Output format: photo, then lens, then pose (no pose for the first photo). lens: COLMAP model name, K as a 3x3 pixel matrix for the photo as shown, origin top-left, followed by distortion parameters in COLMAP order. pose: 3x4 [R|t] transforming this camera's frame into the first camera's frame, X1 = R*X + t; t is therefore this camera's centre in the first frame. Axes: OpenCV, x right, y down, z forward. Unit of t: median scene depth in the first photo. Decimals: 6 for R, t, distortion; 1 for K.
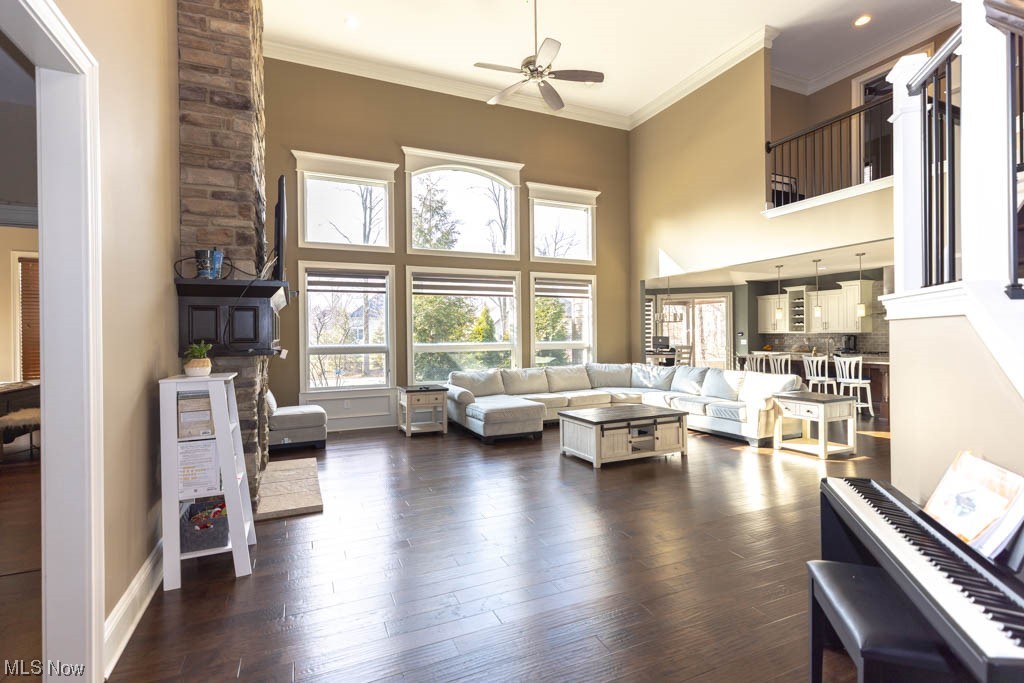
lens RADIAL K [[483.7, 0, 508.4], [0, 483.7, 337.8], [0, 0, 1]] dist [-0.000773, 0.011060]
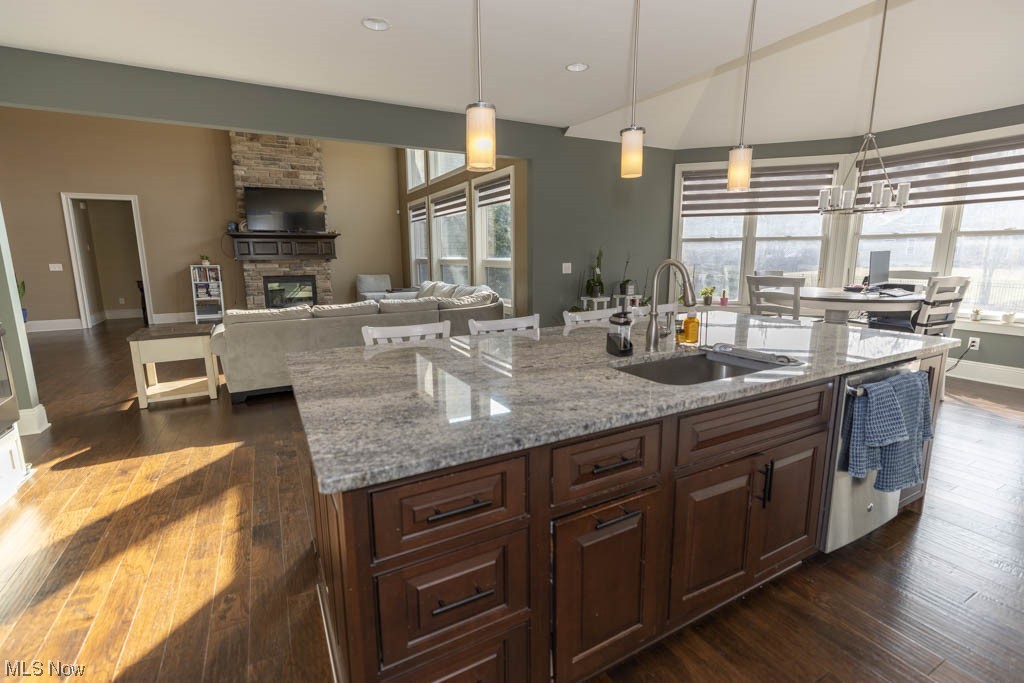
lens RADIAL K [[465.7, 0, 509.6], [0, 465.7, 334.1], [0, 0, 1]] dist [0.002707, 0.000639]
pose [[0.068323, 0.180770, -0.981149, 0.951654], [0.005114, 0.983371, 0.181535, -0.009650], [0.997650, -0.017420, 0.066262, 0.997346]]
